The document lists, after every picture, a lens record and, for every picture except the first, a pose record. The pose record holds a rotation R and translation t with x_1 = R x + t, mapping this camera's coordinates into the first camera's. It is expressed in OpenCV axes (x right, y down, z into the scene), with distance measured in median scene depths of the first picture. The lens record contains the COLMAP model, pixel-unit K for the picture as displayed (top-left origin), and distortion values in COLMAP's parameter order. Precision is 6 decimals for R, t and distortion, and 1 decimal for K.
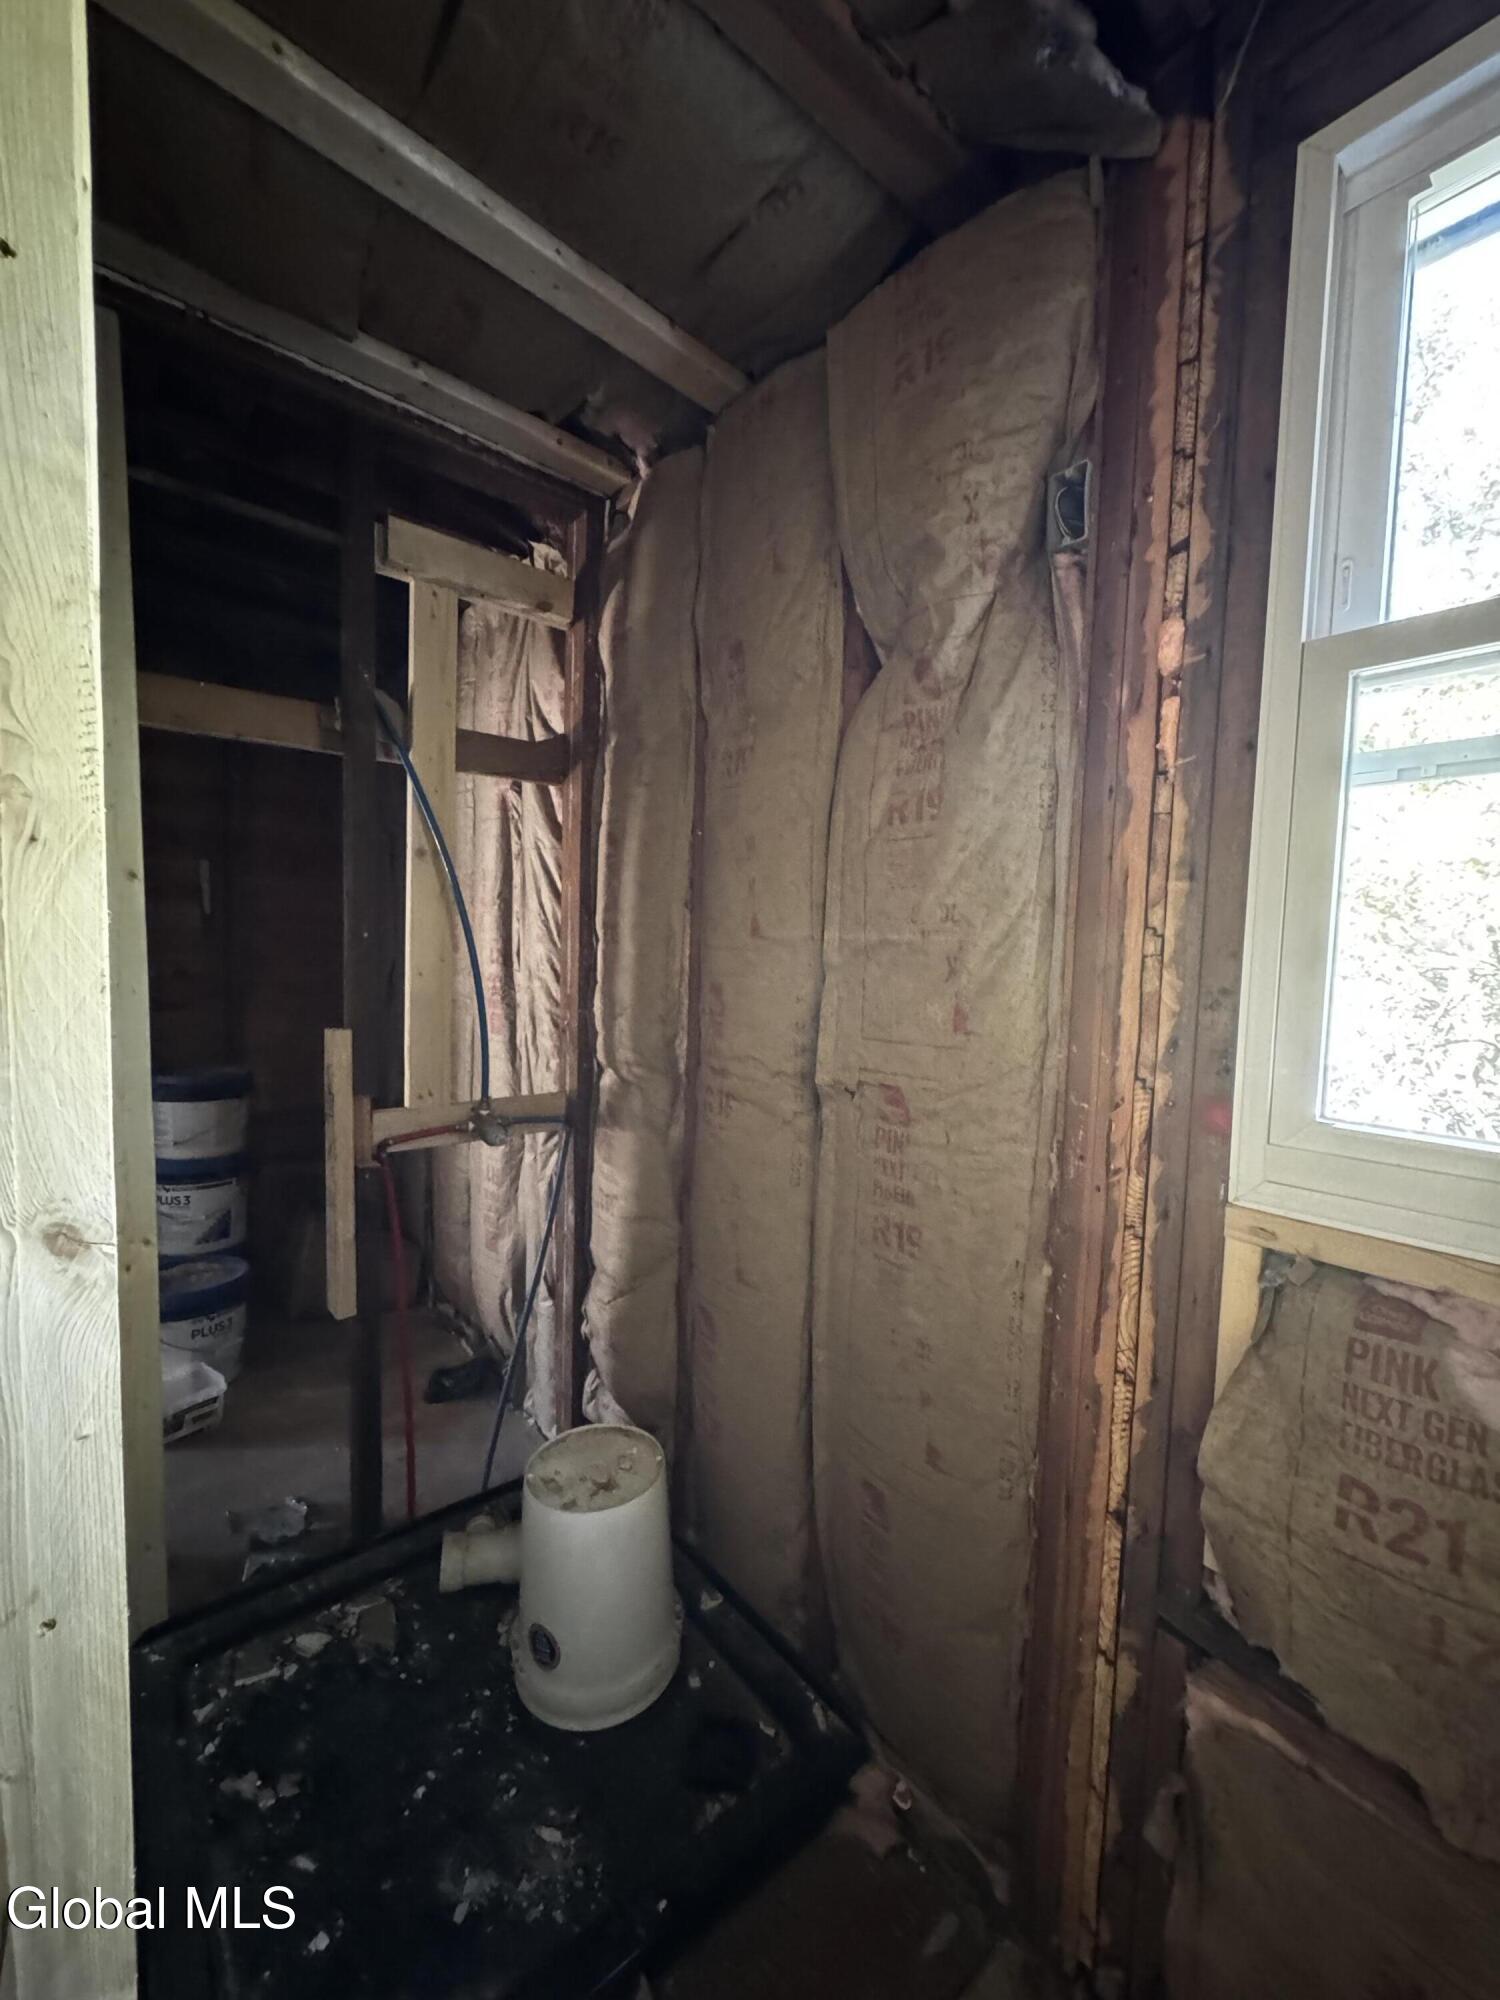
lens RADIAL K [[787.3, 0, 752.2], [0, 787.3, 995.0], [0, 0, 1]] dist [0.000483, 0.000063]
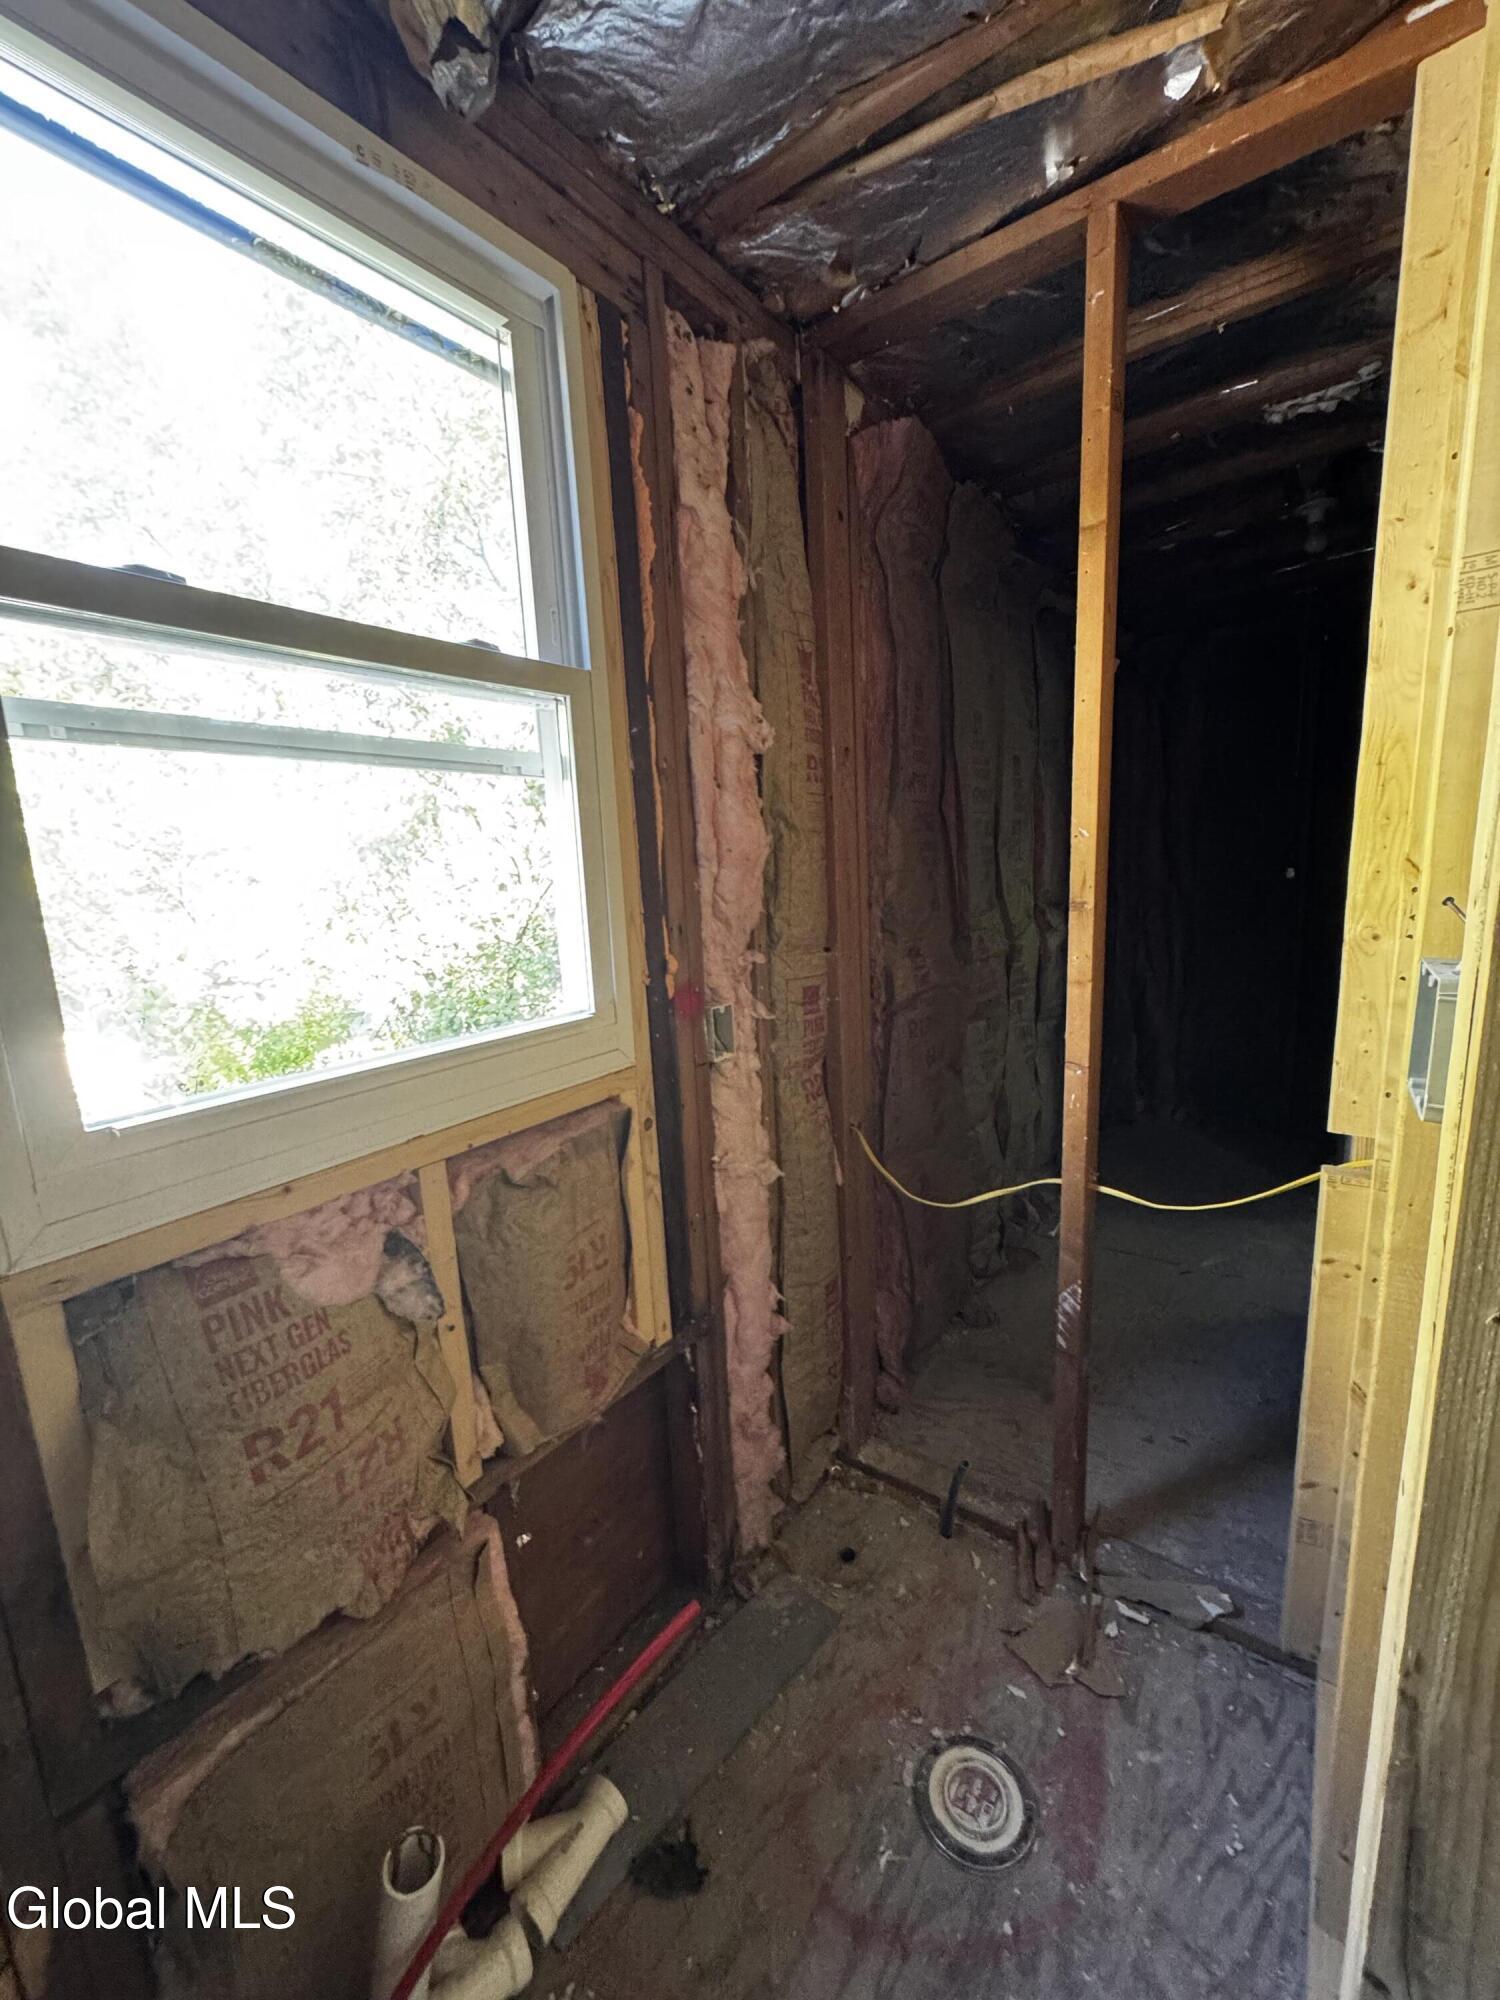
lens RADIAL K [[787.3, 0, 753.2], [0, 787.3, 1005.6], [0, 0, 1]] dist [0.000483, 0.000063]
pose [[-0.231346, -0.191684, 0.953801, -0.258204], [0.099628, 0.970575, 0.219220, -0.093817], [-0.967757, 0.145741, -0.205441, 0.455669]]
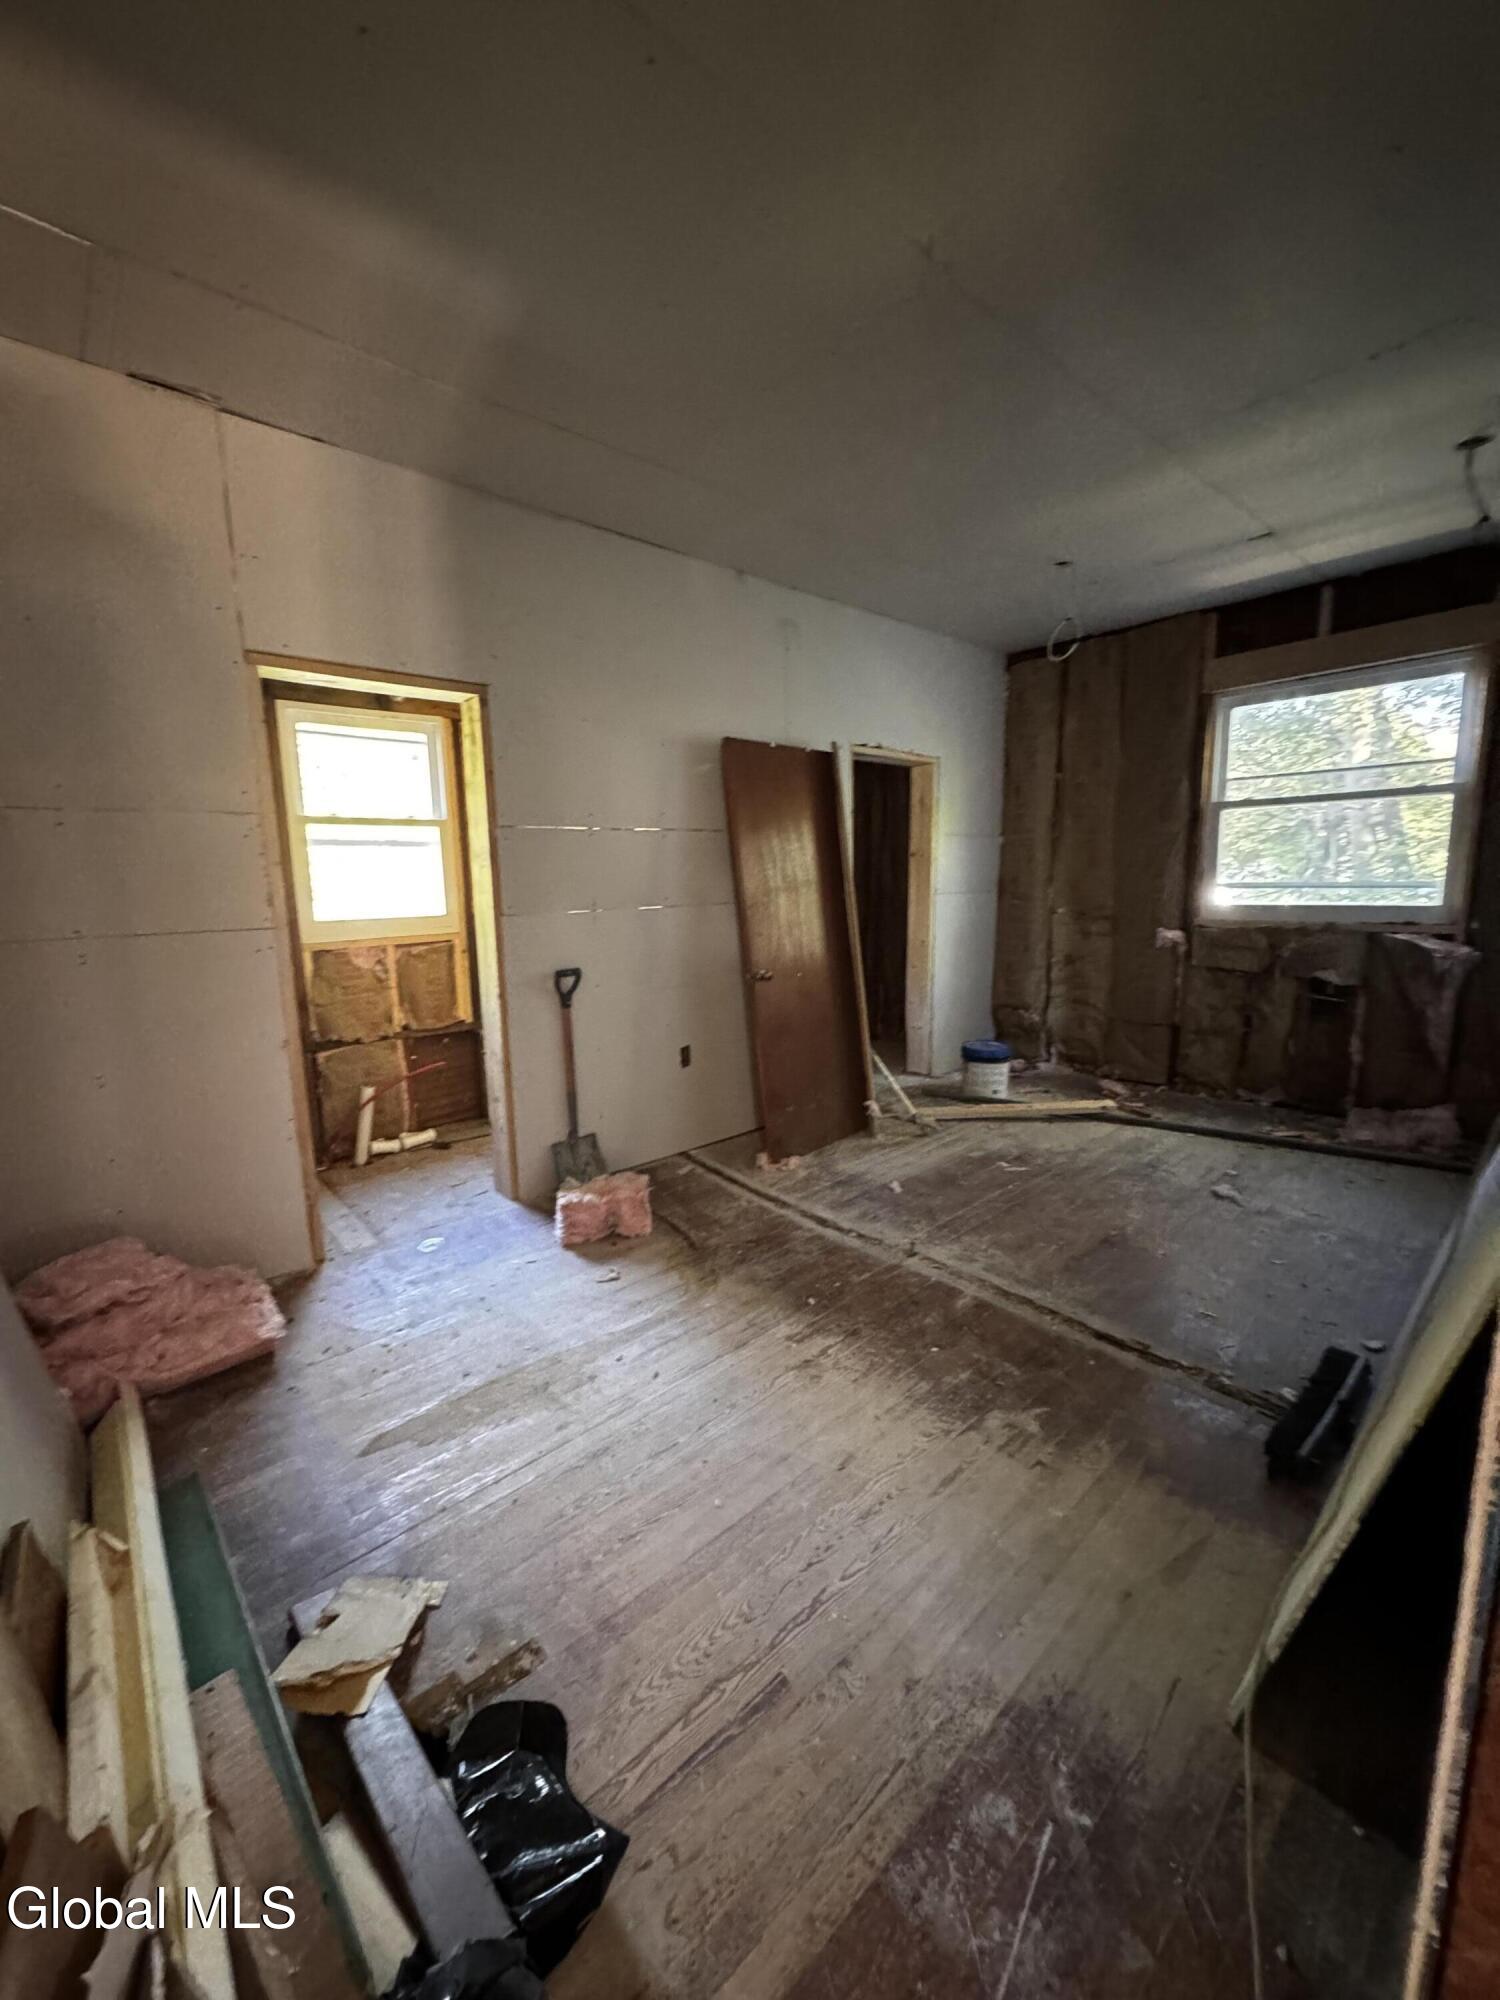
lens RADIAL K [[787.3, 0, 750.2], [0, 787.3, 994.9], [0, 0, 1]] dist [0.000483, 0.000063]
pose [[-0.021736, -0.184479, 0.982596, -4.073690], [0.079807, 0.979372, 0.185639, -0.069677], [-0.996573, 0.082453, -0.006565, -1.510436]]
